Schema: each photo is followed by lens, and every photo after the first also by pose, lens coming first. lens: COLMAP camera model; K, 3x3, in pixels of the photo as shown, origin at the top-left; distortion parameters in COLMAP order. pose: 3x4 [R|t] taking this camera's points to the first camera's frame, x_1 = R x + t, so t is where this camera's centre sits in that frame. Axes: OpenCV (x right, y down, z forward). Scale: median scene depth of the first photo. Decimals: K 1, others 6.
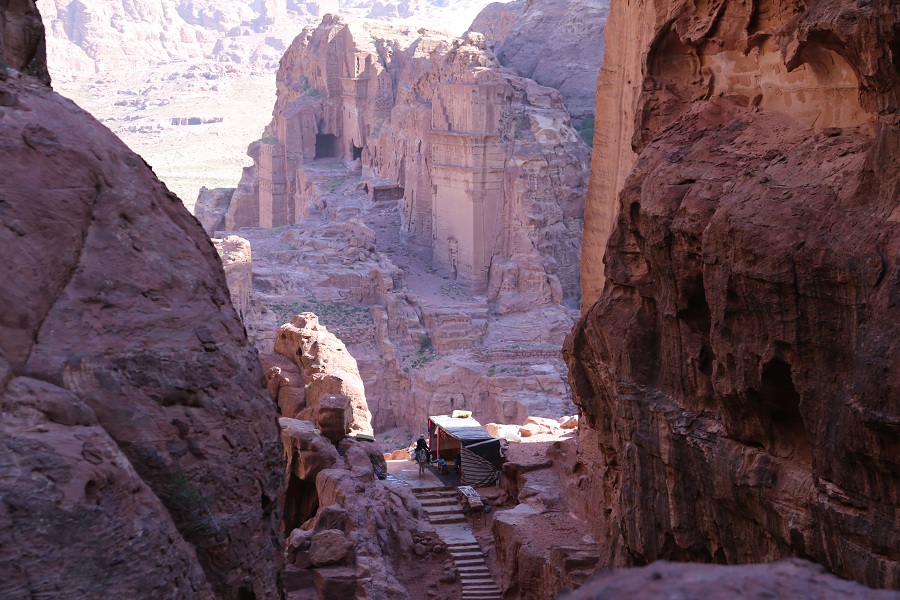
lens RADIAL K [[2735.6, 0, 450.5], [0, 2735.6, 302.7], [0, 0, 1]] dist [0.795240, 0.000000]
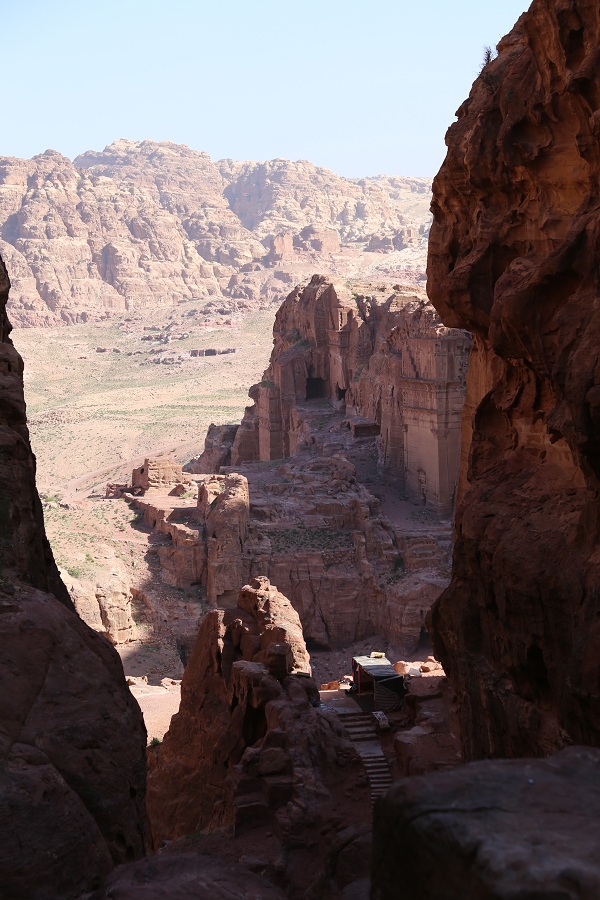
lens RADIAL K [[2481.4, 0, 303.6], [0, 2481.4, 450.0], [0, 0, 1]] dist [0.612891, 0.000000]
pose [[0.998193, -0.020279, -0.056566, 0.045866], [0.018979, 0.999545, -0.023426, -0.036310], [0.057015, 0.022311, 0.998124, -0.239297]]
